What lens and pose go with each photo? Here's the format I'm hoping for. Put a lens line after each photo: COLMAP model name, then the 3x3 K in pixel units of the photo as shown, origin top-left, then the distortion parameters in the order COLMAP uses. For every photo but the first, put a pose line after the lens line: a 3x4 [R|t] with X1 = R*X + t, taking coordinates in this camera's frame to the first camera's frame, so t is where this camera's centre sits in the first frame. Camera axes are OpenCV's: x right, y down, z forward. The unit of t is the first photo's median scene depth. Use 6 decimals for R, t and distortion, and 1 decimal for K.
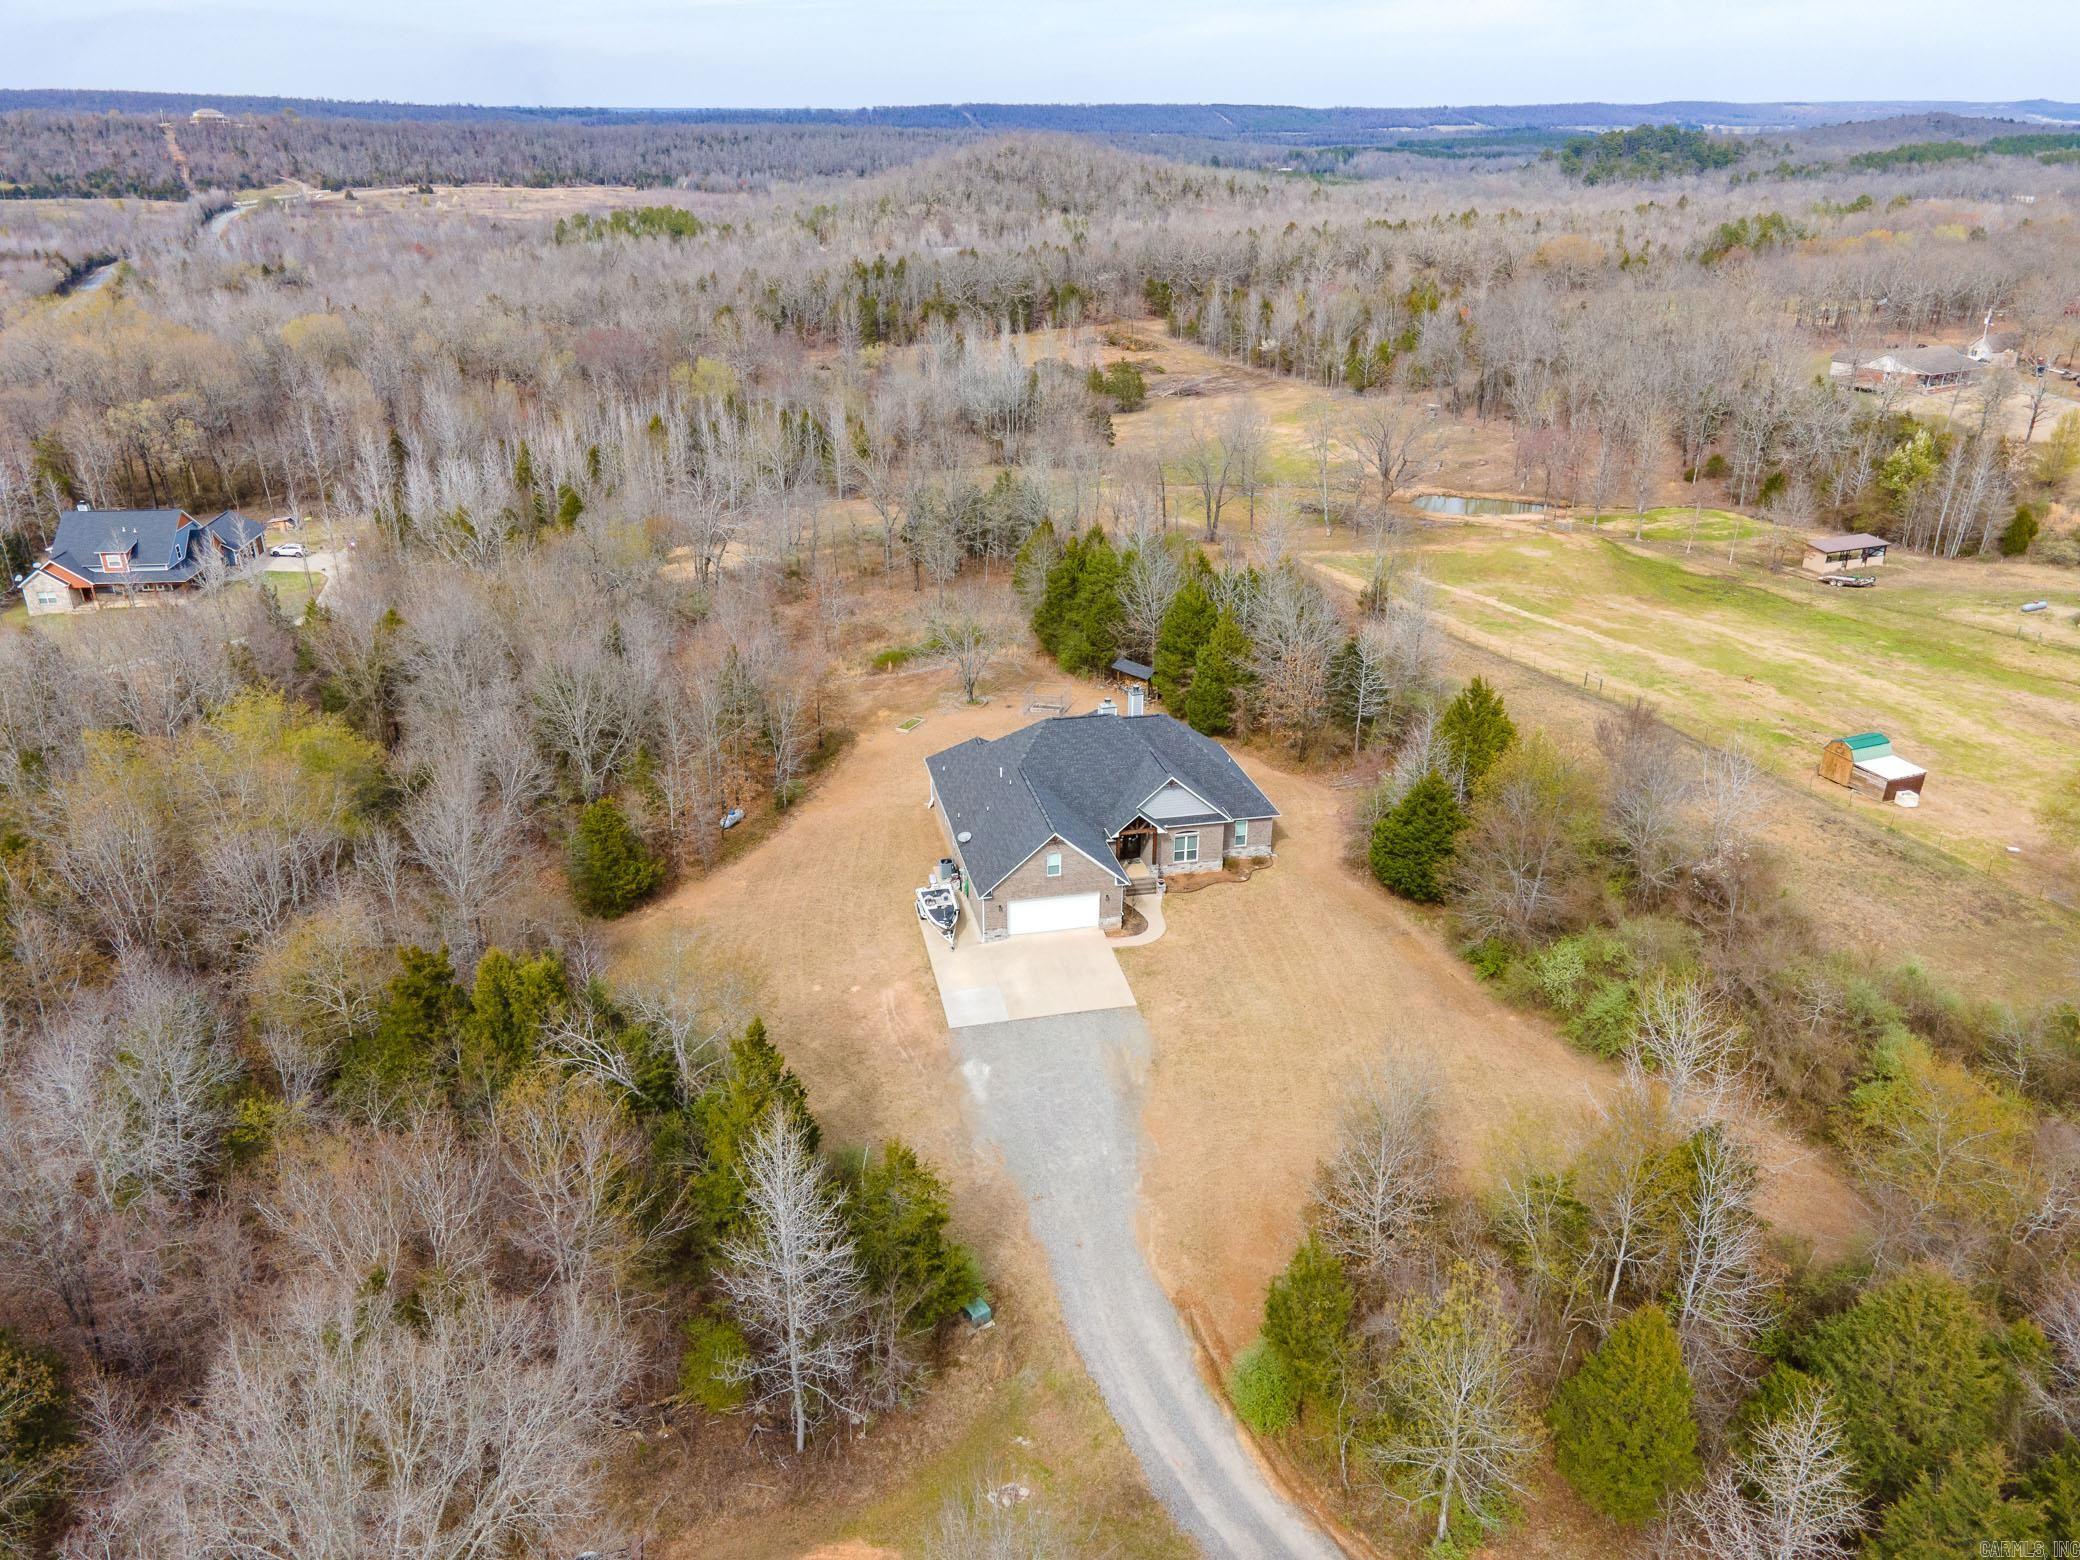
lens RADIAL K [[1508.8, 0, 1033.9], [0, 1508.8, 789.9], [0, 0, 1]] dist [0.058019, -0.000544]
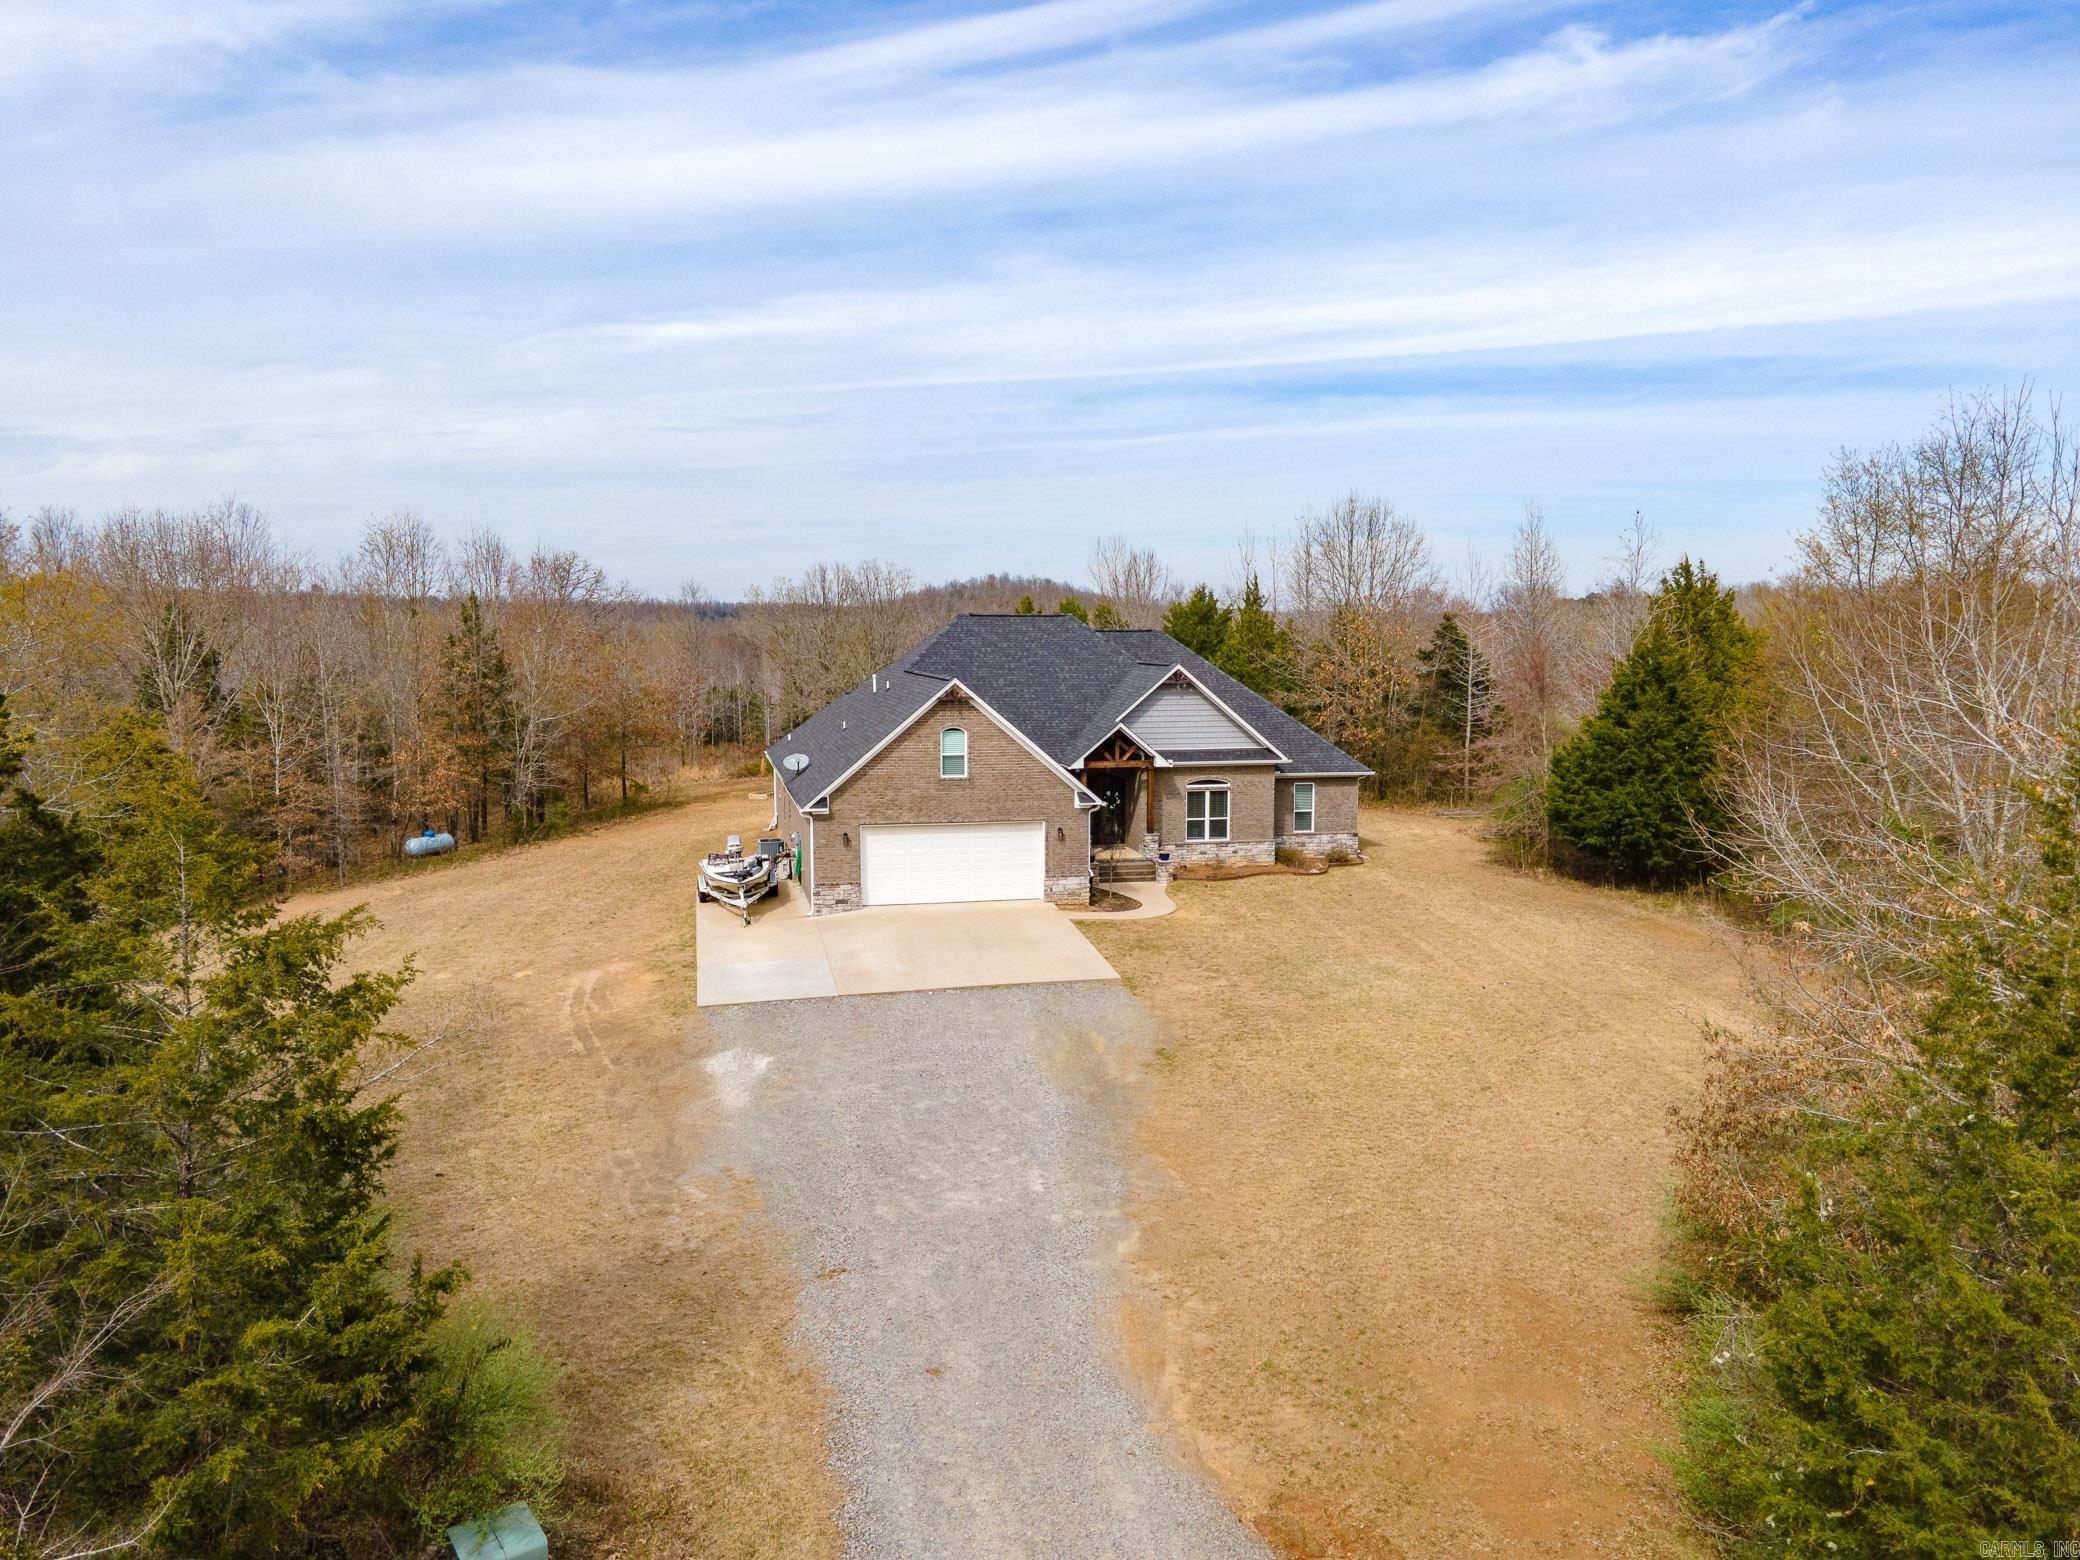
lens RADIAL K [[1508.8, 0, 1042.0], [0, 1508.8, 782.1], [0, 0, 1]] dist [0.058019, -0.000544]
pose [[0.999920, -0.000724, 0.012619, 0.014617], [0.004680, 0.948604, -0.316432, 0.087679], [-0.011741, 0.316466, 0.948531, 0.207140]]
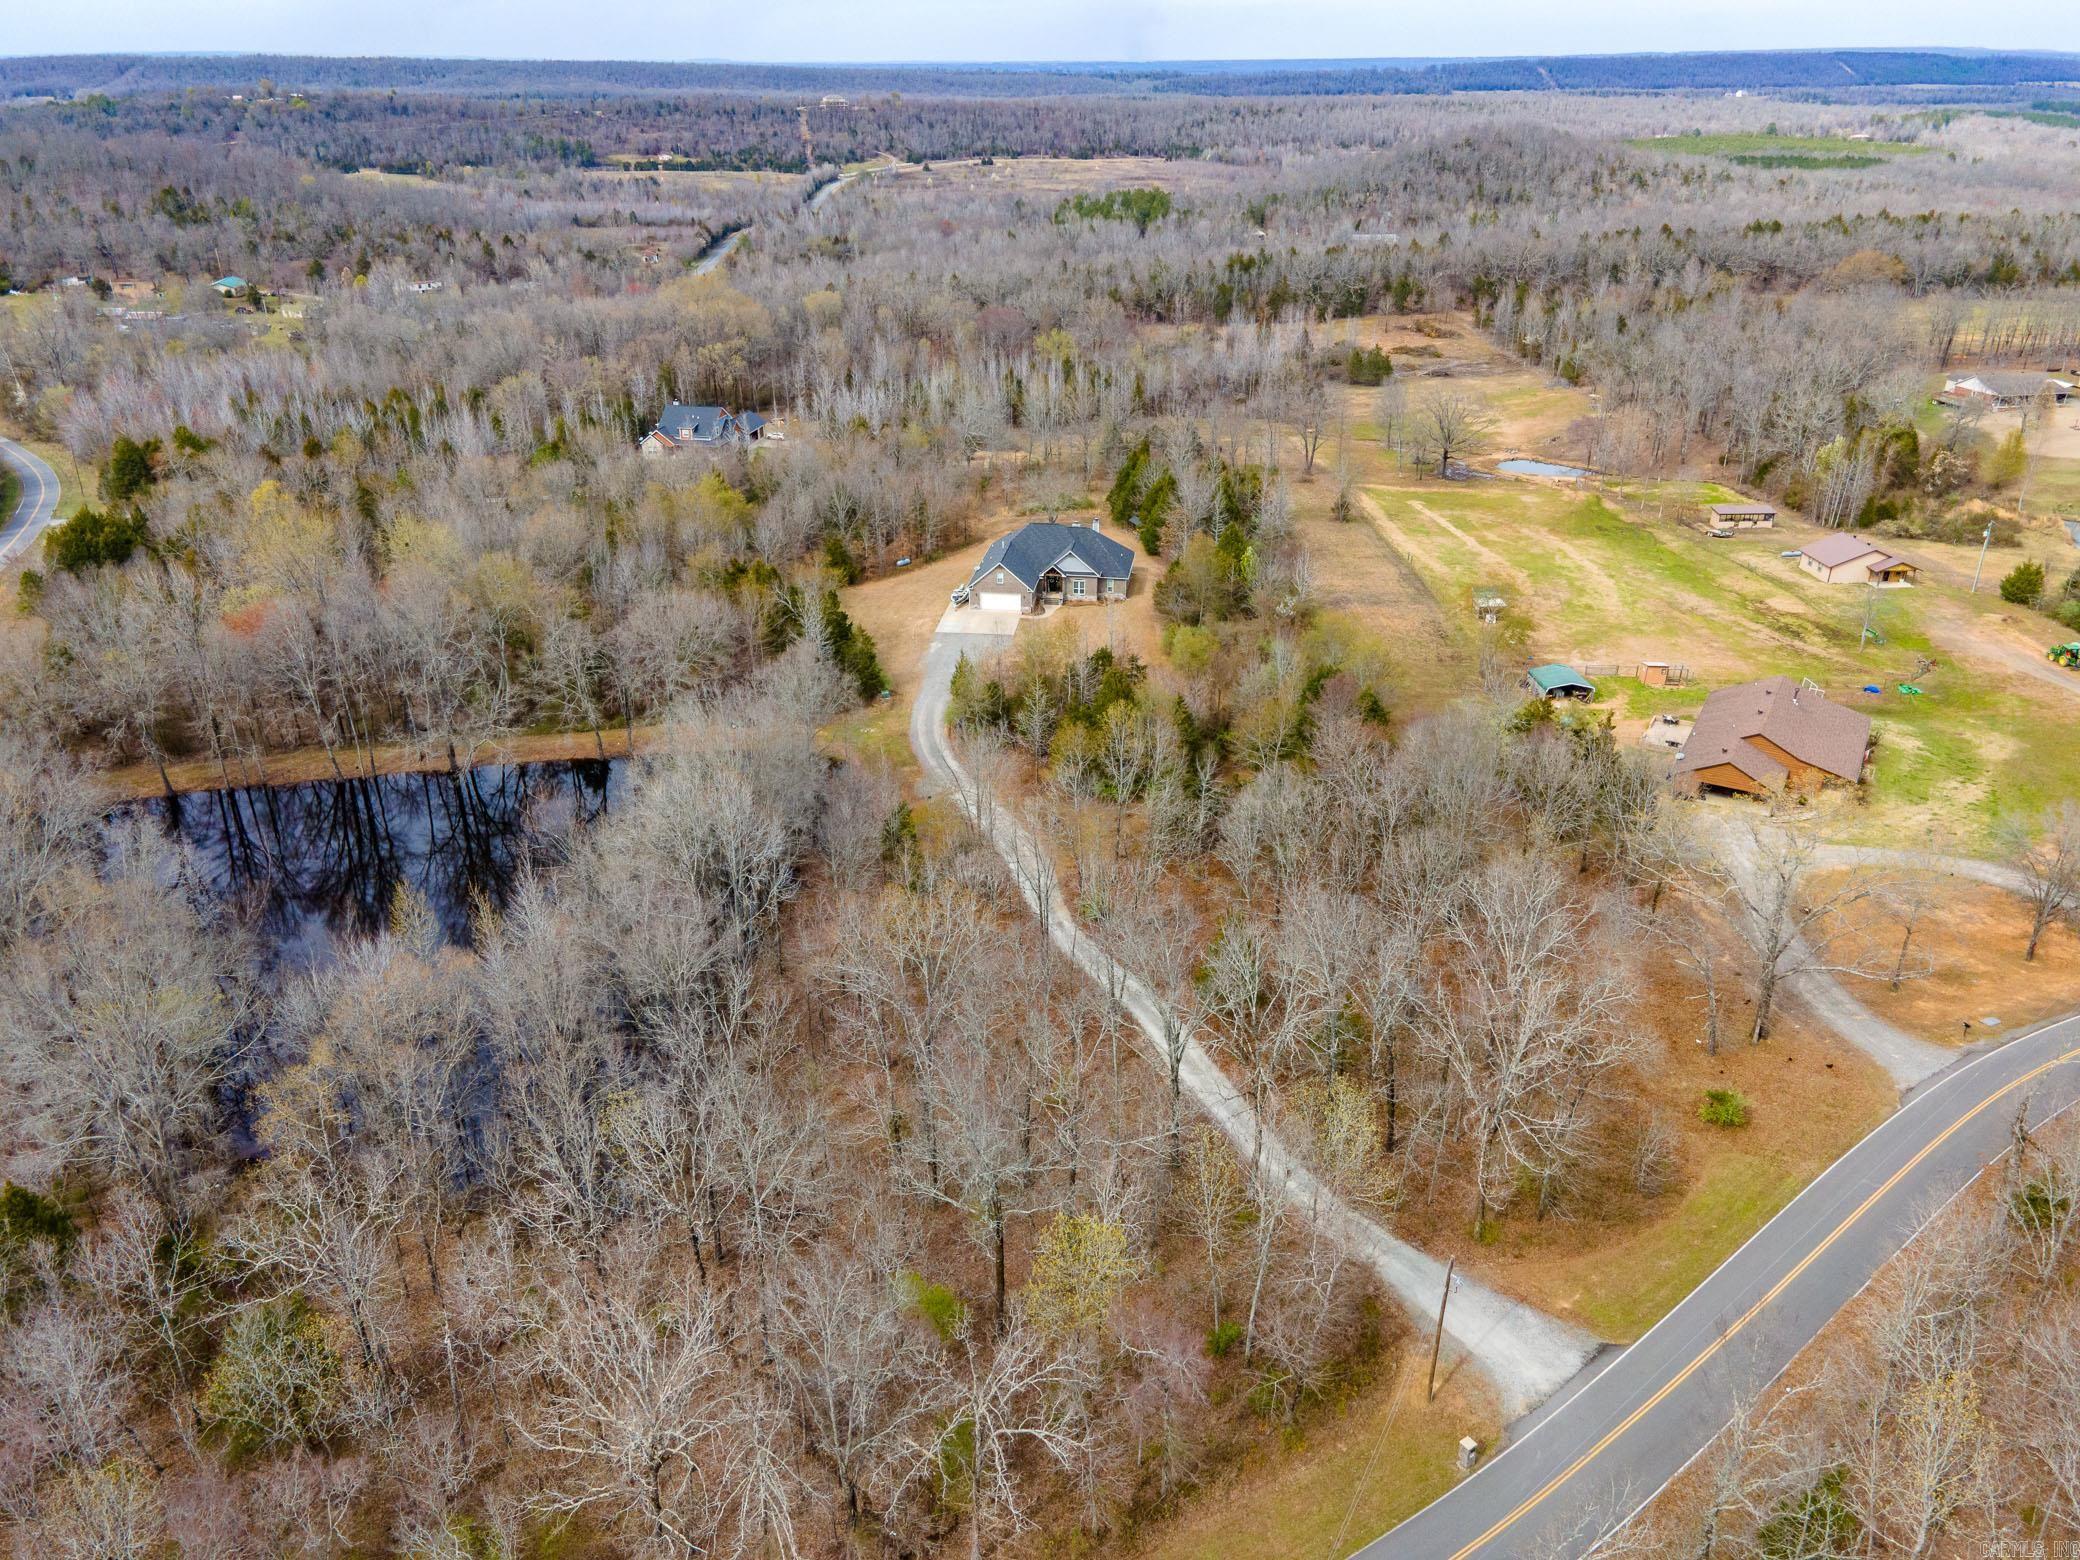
lens RADIAL K [[1508.8, 0, 1039.6], [0, 1508.8, 771.8], [0, 0, 1]] dist [0.058019, -0.000544]
pose [[0.941280, 0.143613, -0.305561, 0.324626], [-0.138385, 0.989617, 0.038825, 0.097147], [0.307964, 0.005740, 0.951381, -0.464006]]
